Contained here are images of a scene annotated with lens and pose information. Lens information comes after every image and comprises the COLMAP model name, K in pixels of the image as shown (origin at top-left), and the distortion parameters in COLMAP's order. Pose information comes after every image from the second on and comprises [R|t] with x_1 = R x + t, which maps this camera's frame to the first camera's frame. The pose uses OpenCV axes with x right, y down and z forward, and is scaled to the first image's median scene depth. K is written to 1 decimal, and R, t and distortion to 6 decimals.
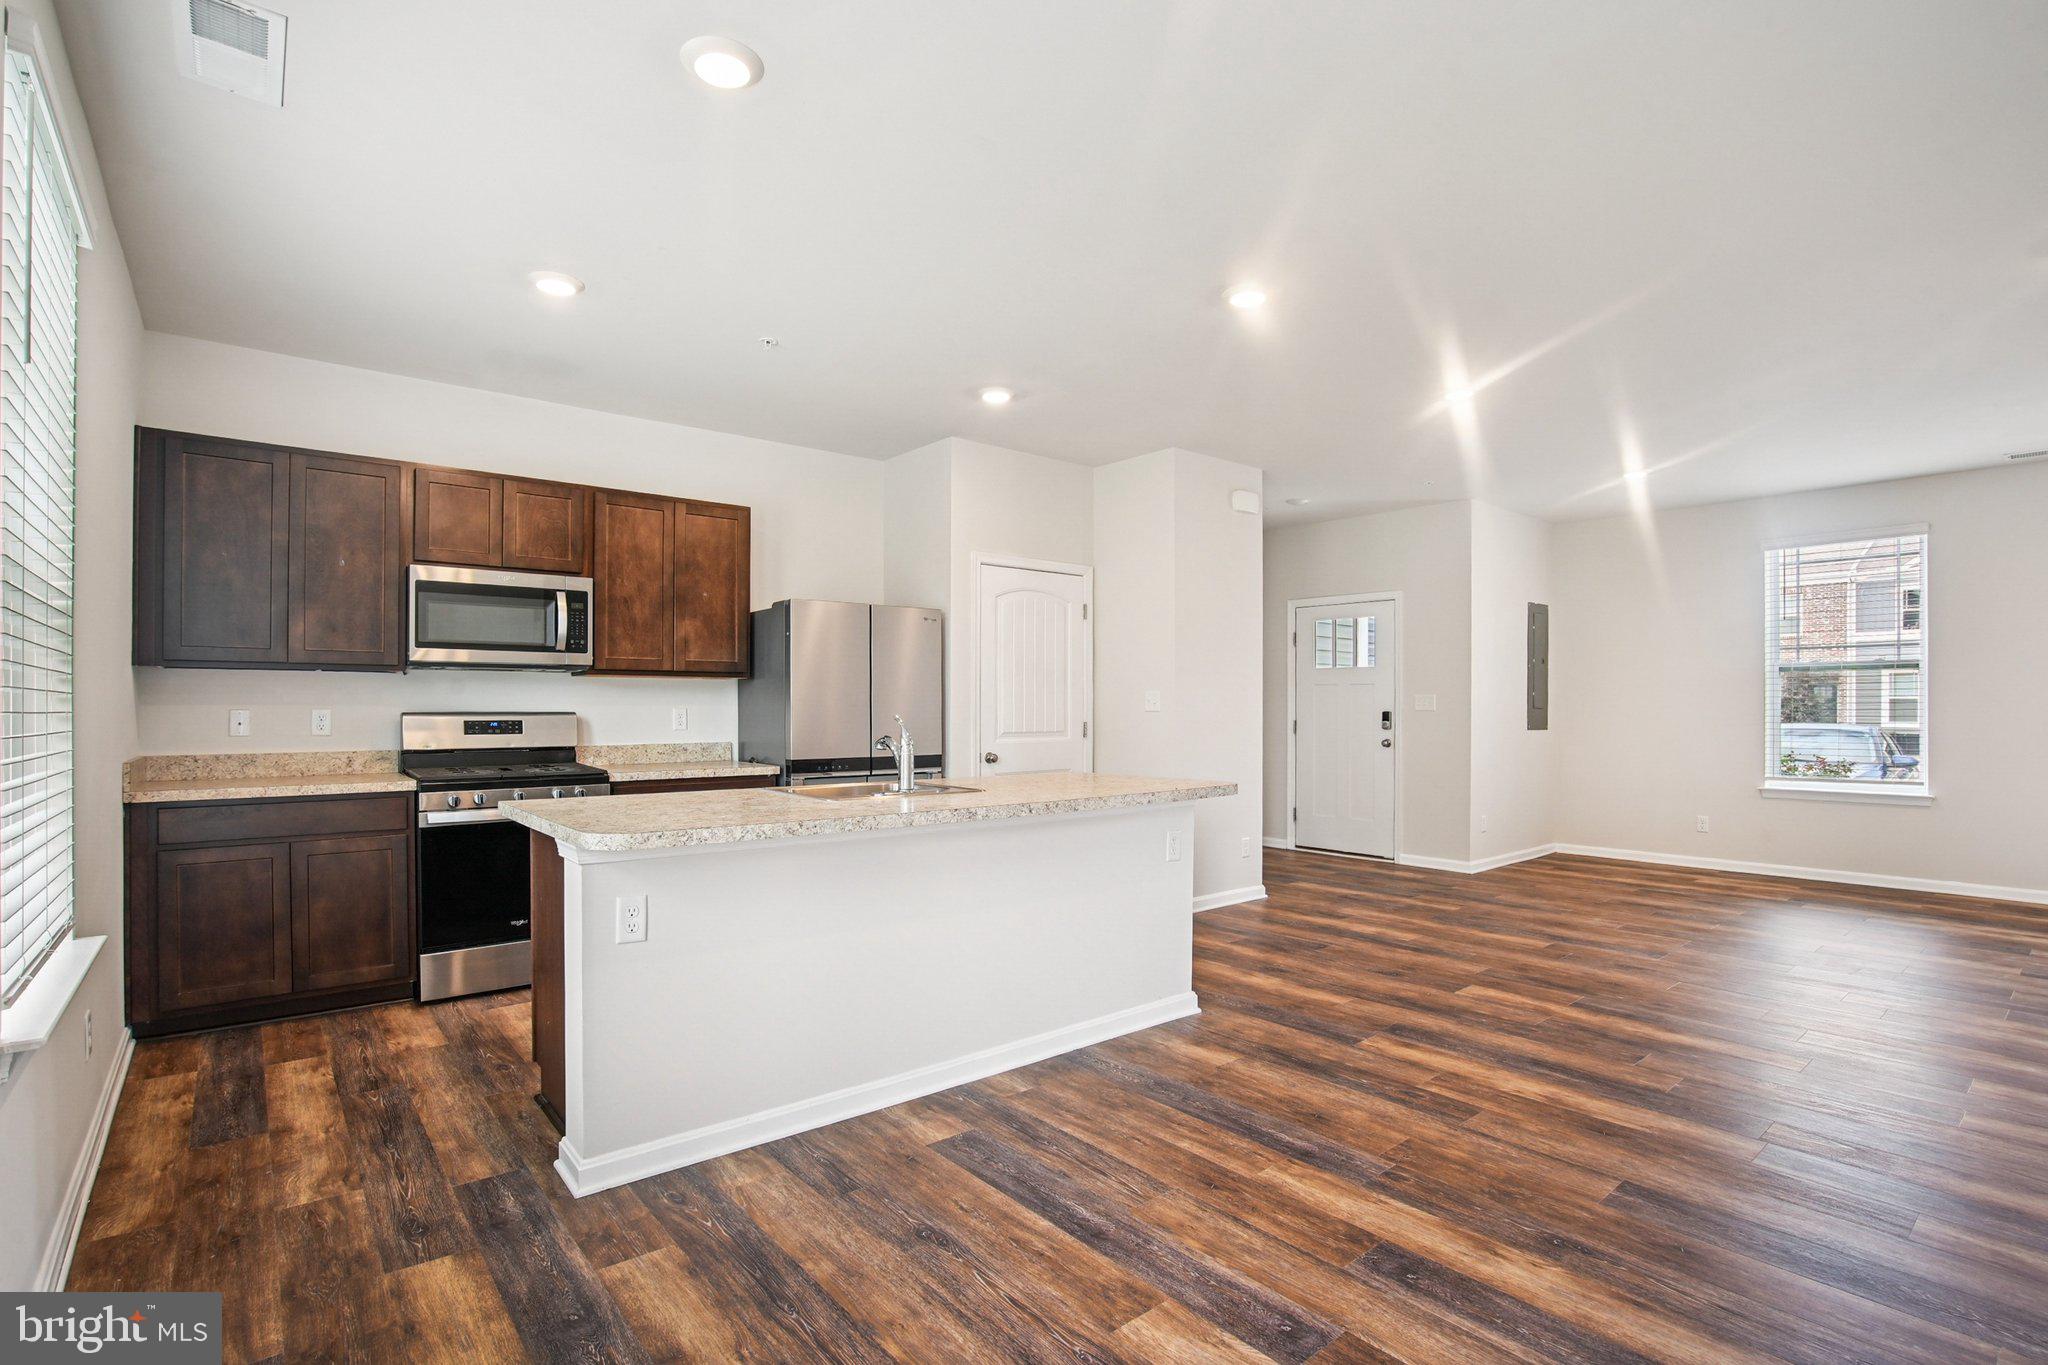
lens RADIAL K [[954.4, 0, 1026.8], [0, 954.4, 692.8], [0, 0, 1]] dist [-0.049980, 0.020029]
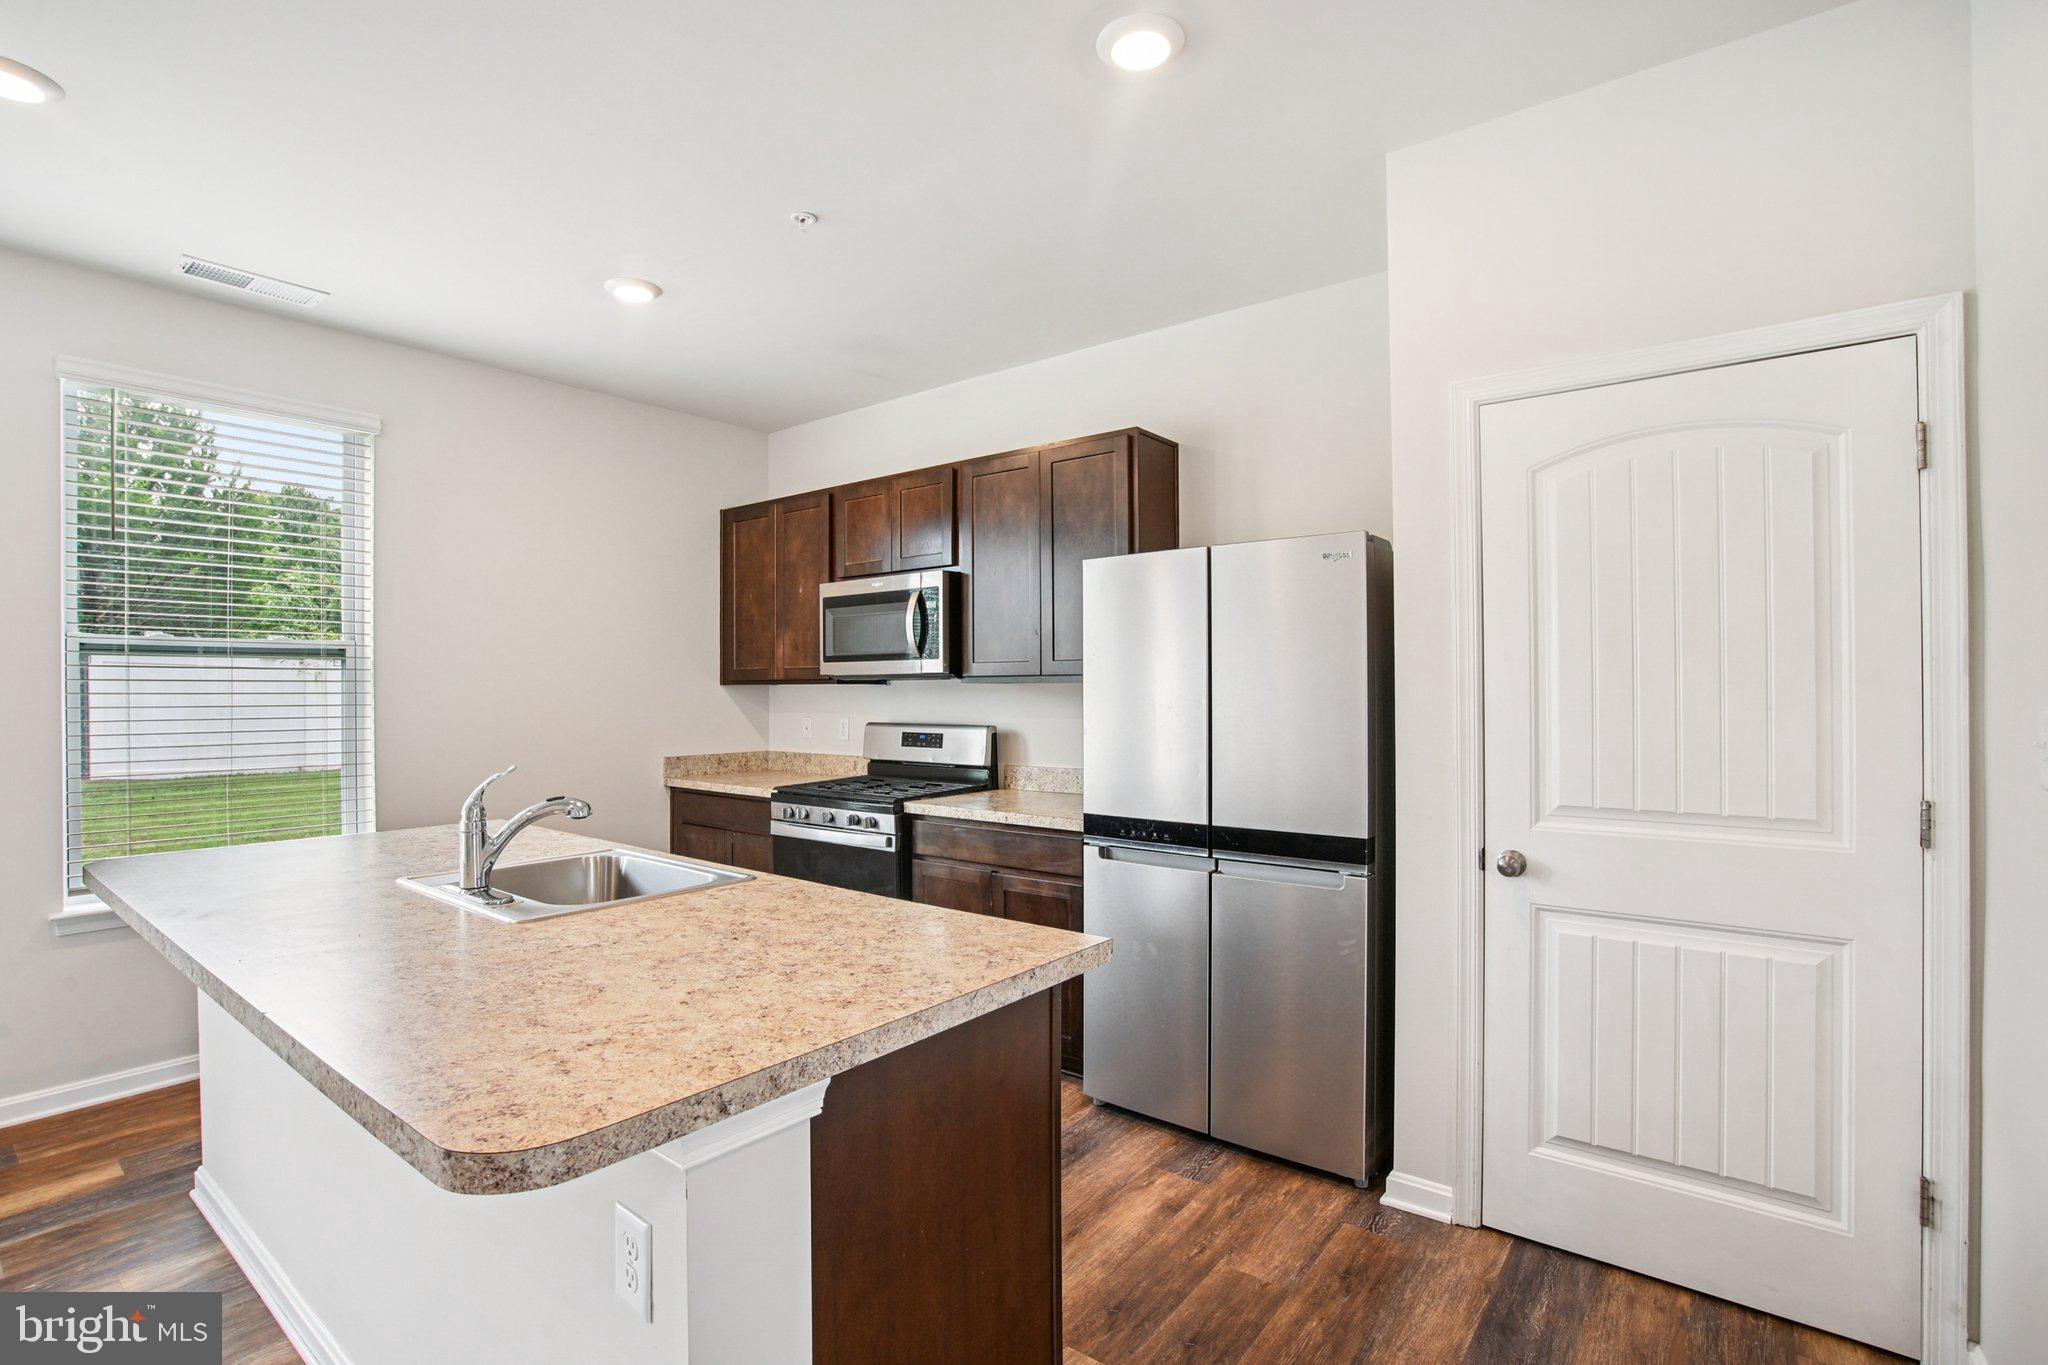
lens RADIAL K [[943.1, 0, 1030.2], [0, 943.1, 678.6], [0, 0, 1]] dist [-0.040634, 0.000052]
pose [[0.225568, -0.008224, -0.974193, 0.425672], [0.021586, 0.999761, -0.003441, -0.021271], [0.973988, -0.020253, 0.225692, 0.977916]]
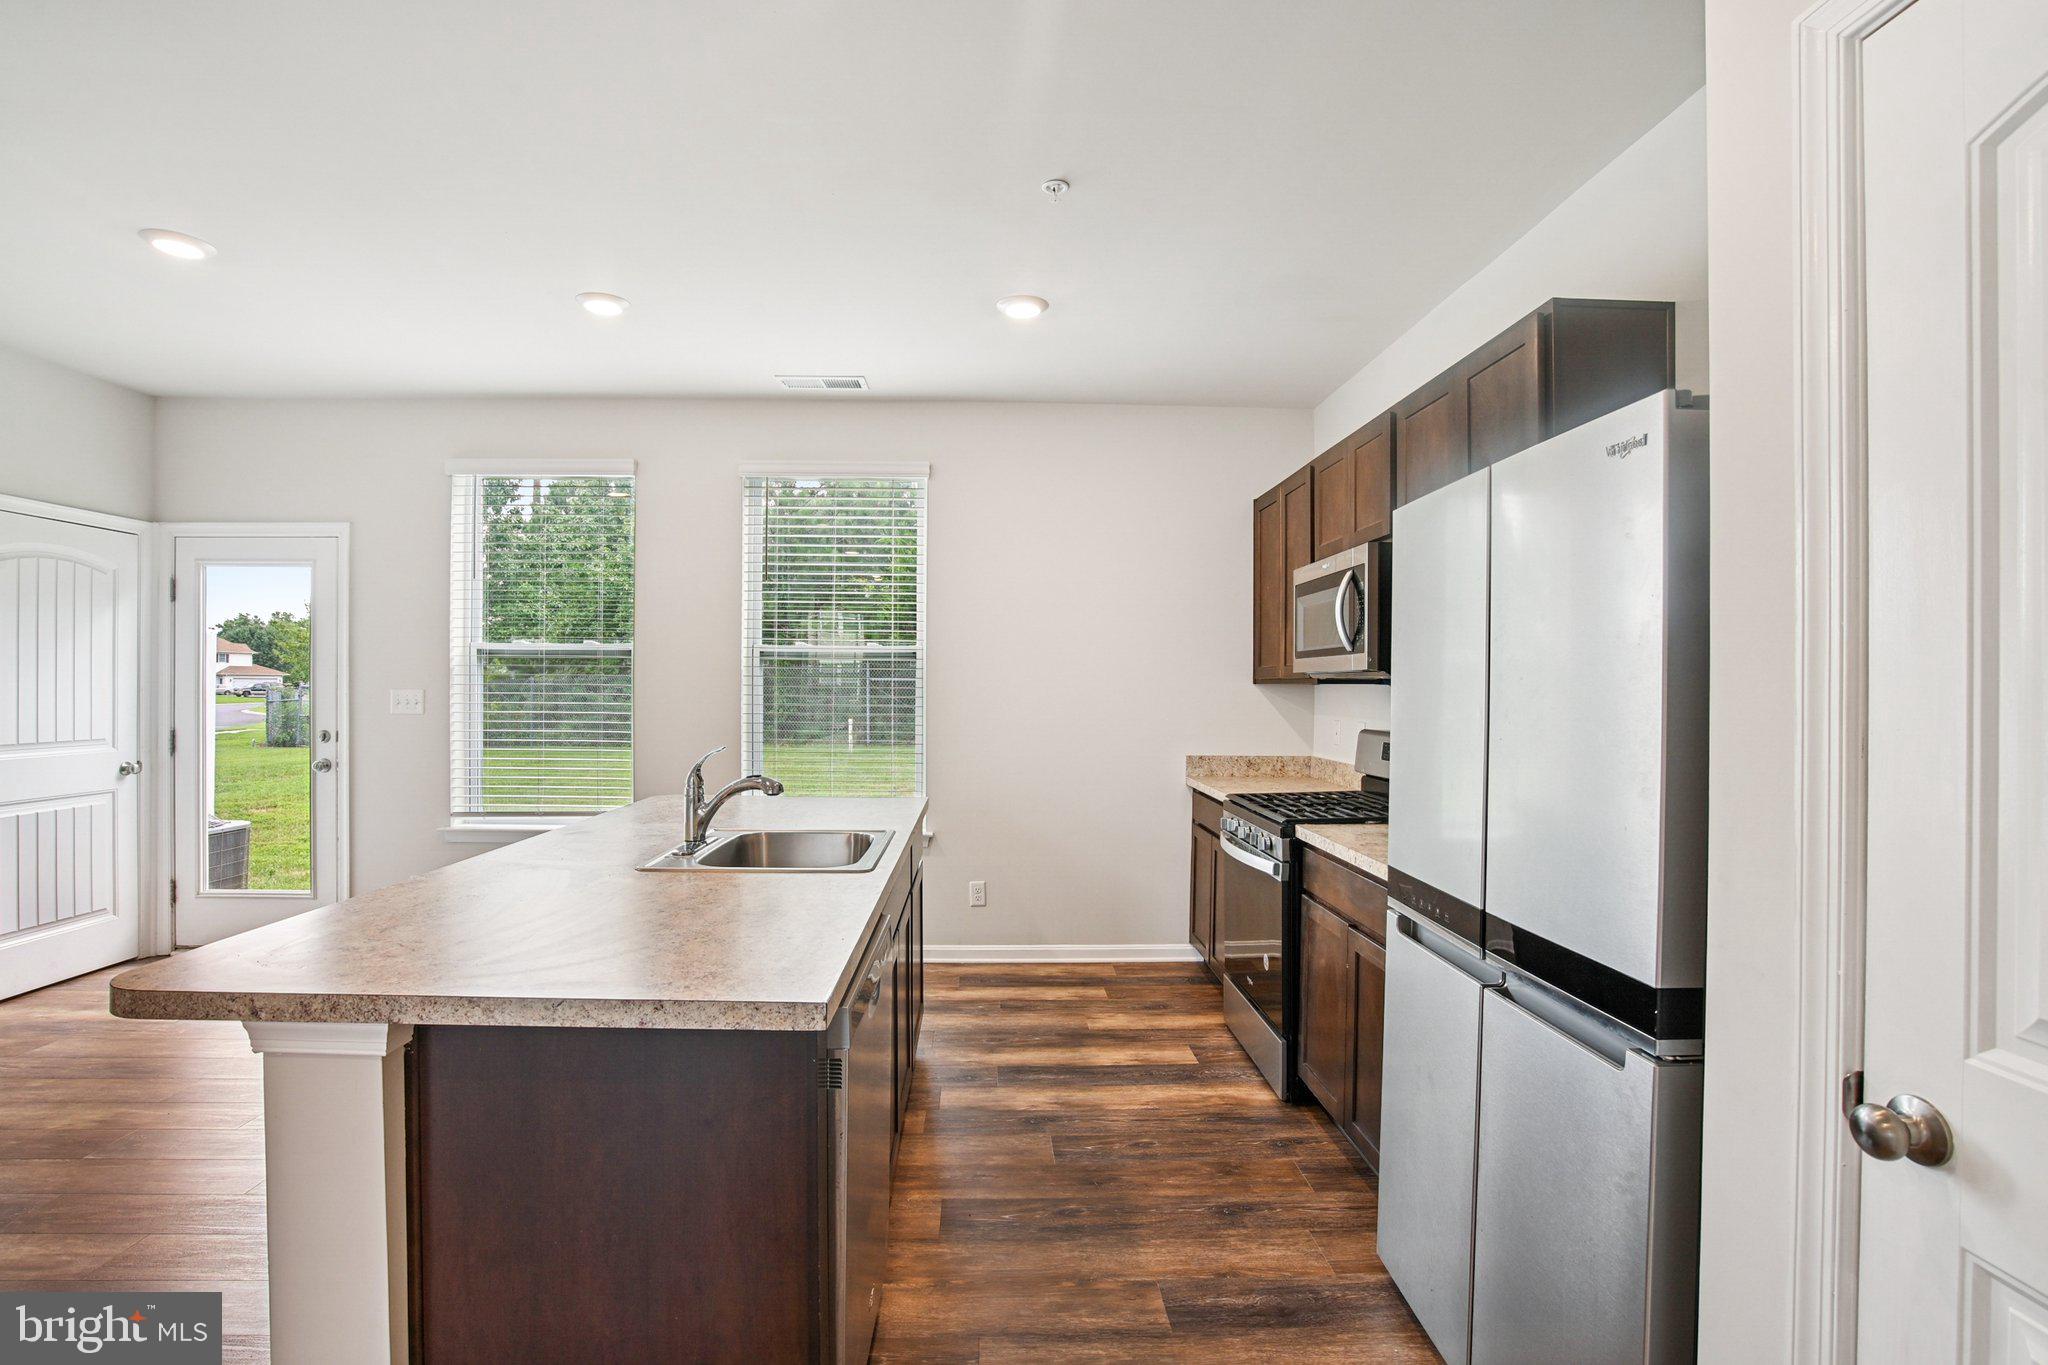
lens RADIAL K [[954.4, 0, 1026.8], [0, 954.4, 692.8], [0, 0, 1]] dist [-0.049980, 0.020029]
pose [[-0.604482, 0.003351, -0.796612, 0.259706], [0.007088, 0.999974, -0.001172, -0.015699], [0.796587, -0.006355, -0.604490, 1.345846]]
